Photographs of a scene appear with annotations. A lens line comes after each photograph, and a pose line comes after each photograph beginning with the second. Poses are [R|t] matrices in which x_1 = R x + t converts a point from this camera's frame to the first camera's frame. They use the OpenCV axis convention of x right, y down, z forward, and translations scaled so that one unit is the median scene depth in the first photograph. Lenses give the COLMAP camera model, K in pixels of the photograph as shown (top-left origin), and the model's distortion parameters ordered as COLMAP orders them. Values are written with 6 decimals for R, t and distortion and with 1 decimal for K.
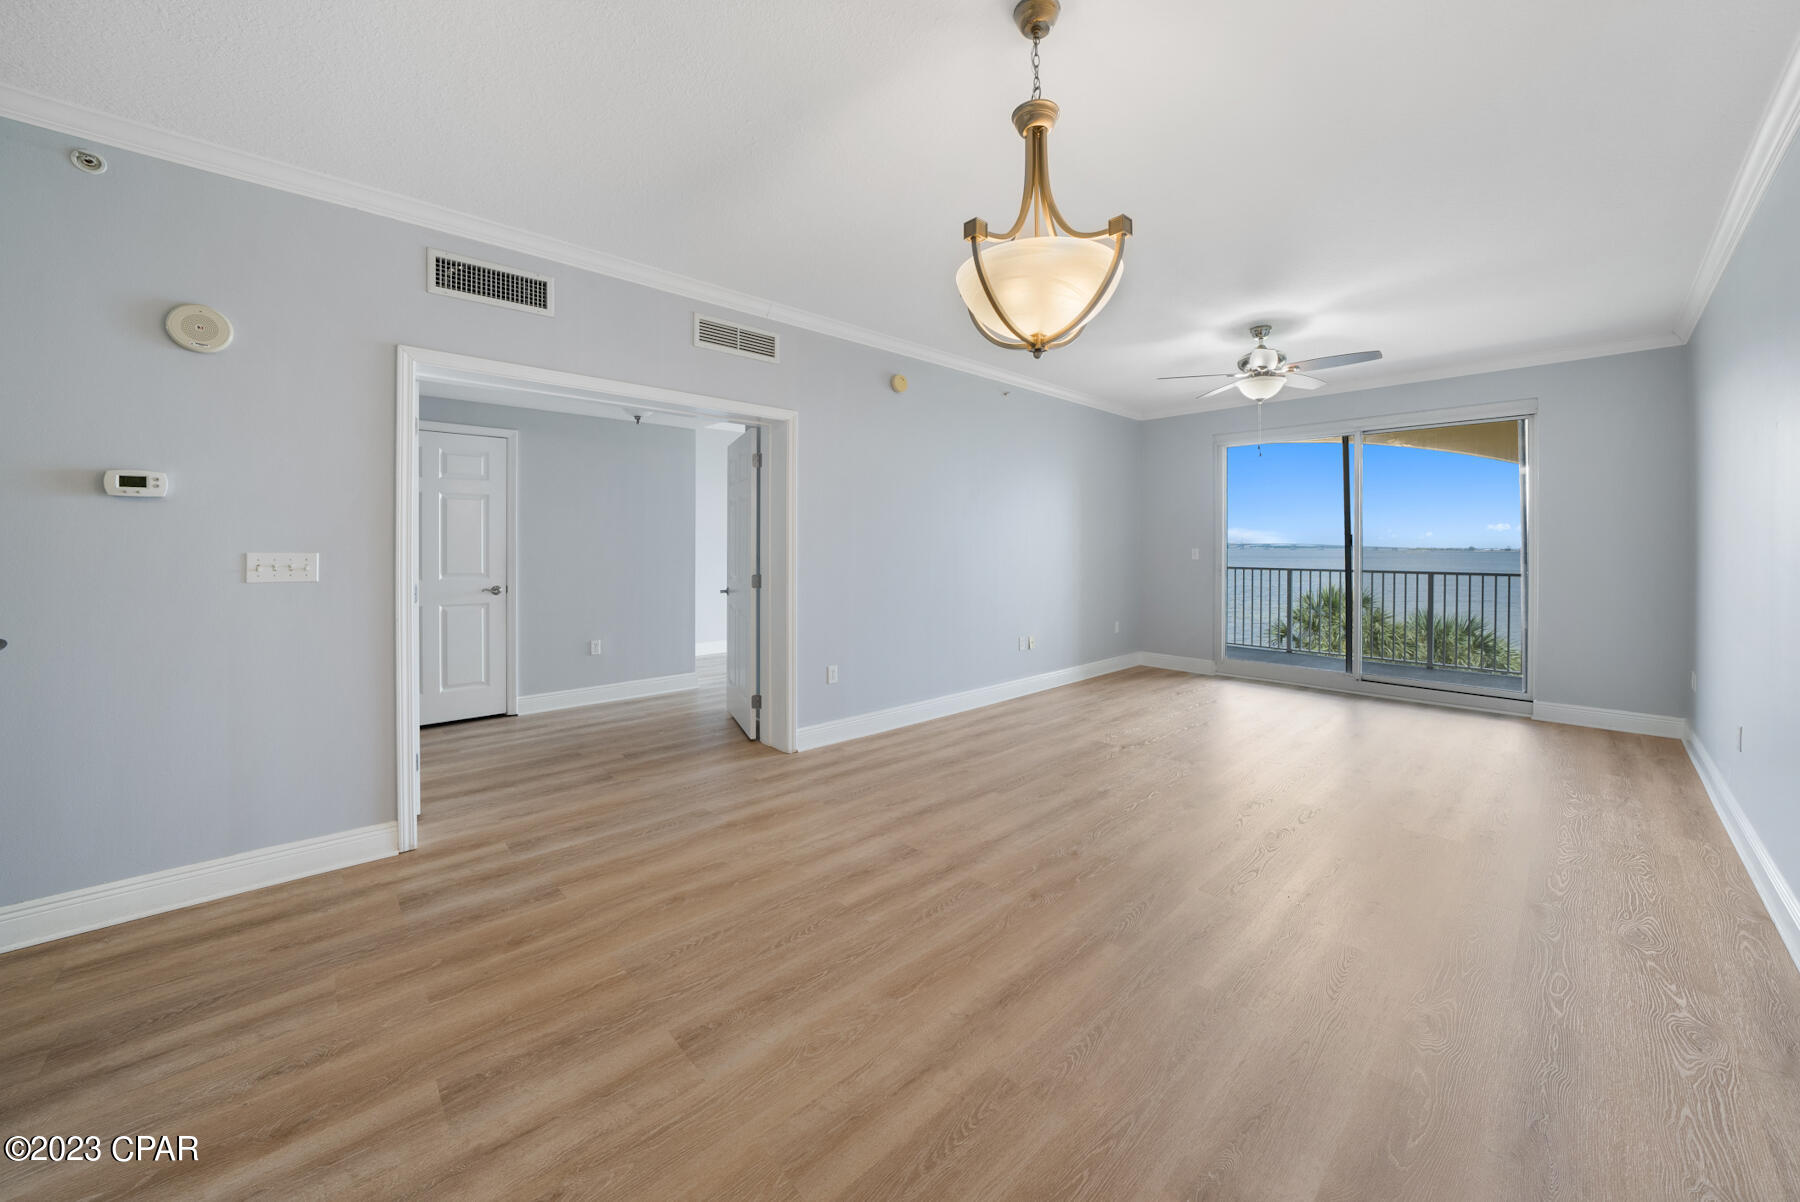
lens RADIAL K [[662.4, 0, 898.5], [0, 662.4, 539.7], [0, 0, 1]] dist [-0.041794, -0.000016]
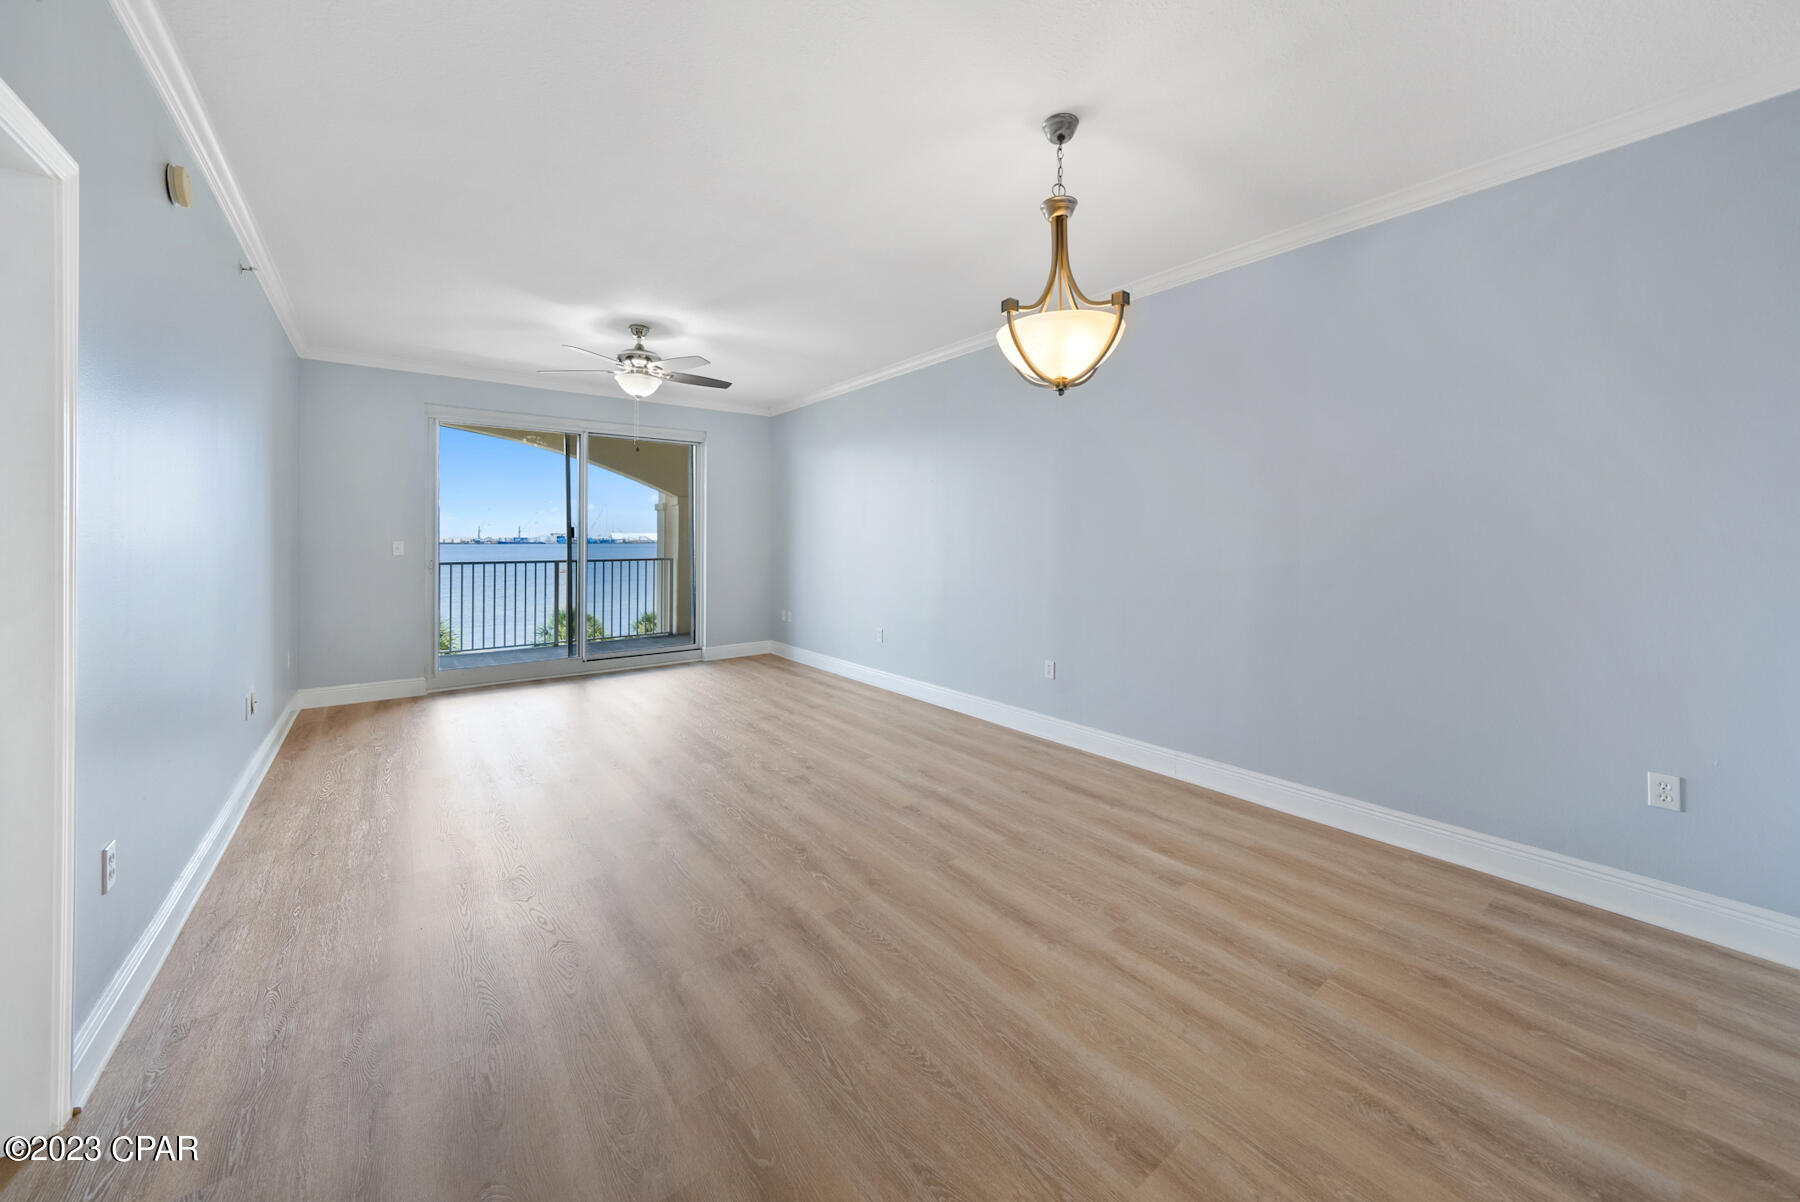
lens RADIAL K [[643.2, 0, 927.0], [0, 643.2, 553.7], [0, 0, 1]] dist [-0.017339, -0.000065]
pose [[0.067949, -0.028697, 0.997276, -0.763473], [-0.010061, 0.999516, 0.029447, -0.002622], [-0.997638, -0.012035, 0.067628, 0.839877]]
